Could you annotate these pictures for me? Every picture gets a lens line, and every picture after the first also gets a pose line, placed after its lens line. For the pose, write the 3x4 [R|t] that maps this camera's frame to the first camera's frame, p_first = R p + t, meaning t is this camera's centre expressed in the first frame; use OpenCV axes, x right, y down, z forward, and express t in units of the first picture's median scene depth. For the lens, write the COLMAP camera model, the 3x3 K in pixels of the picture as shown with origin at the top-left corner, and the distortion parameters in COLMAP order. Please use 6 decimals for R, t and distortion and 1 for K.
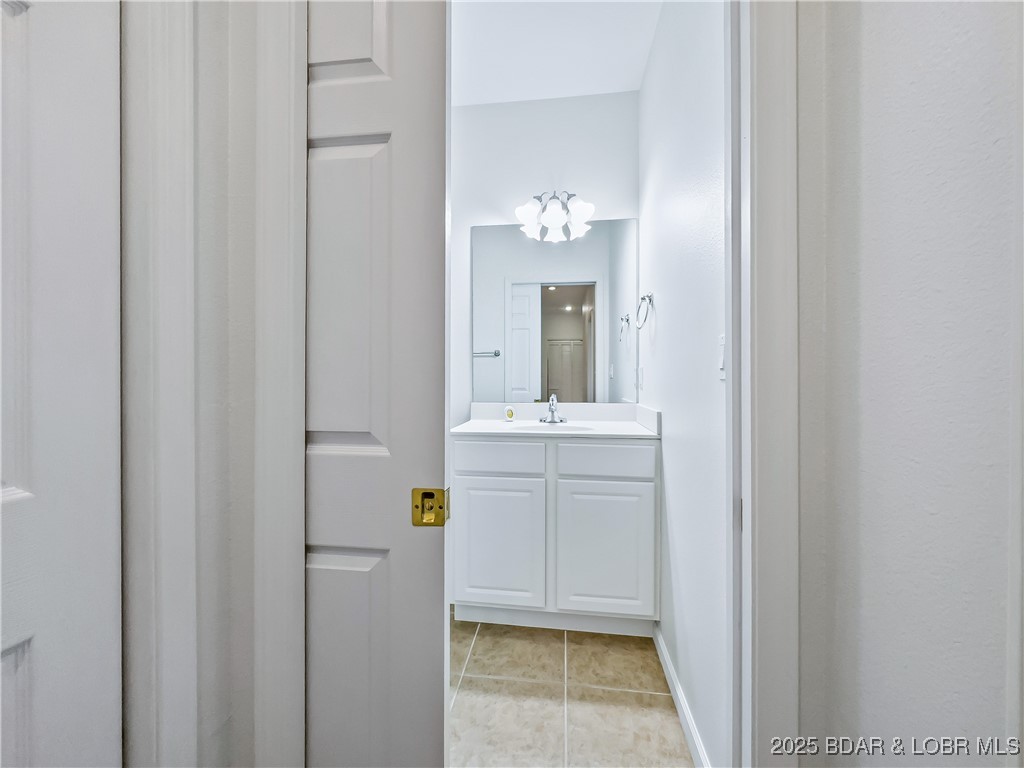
lens RADIAL K [[413.7, 0, 509.0], [0, 413.7, 381.9], [0, 0, 1]] dist [-0.004135, 0.000445]
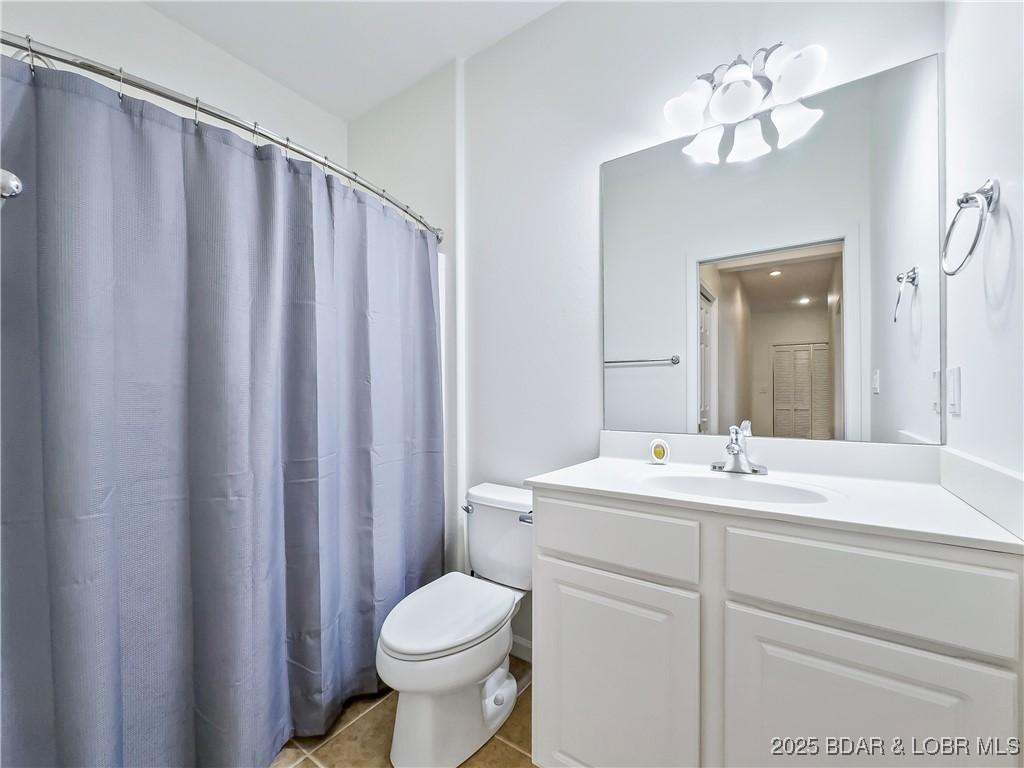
lens RADIAL K [[413.7, 0, 518.1], [0, 413.7, 393.8], [0, 0, 1]] dist [-0.004135, 0.000445]
pose [[0.887237, -0.002613, -0.461306, 0.094818], [-0.003775, 0.999909, -0.012925, 0.000773], [0.461298, 0.013209, 0.887147, 0.350193]]
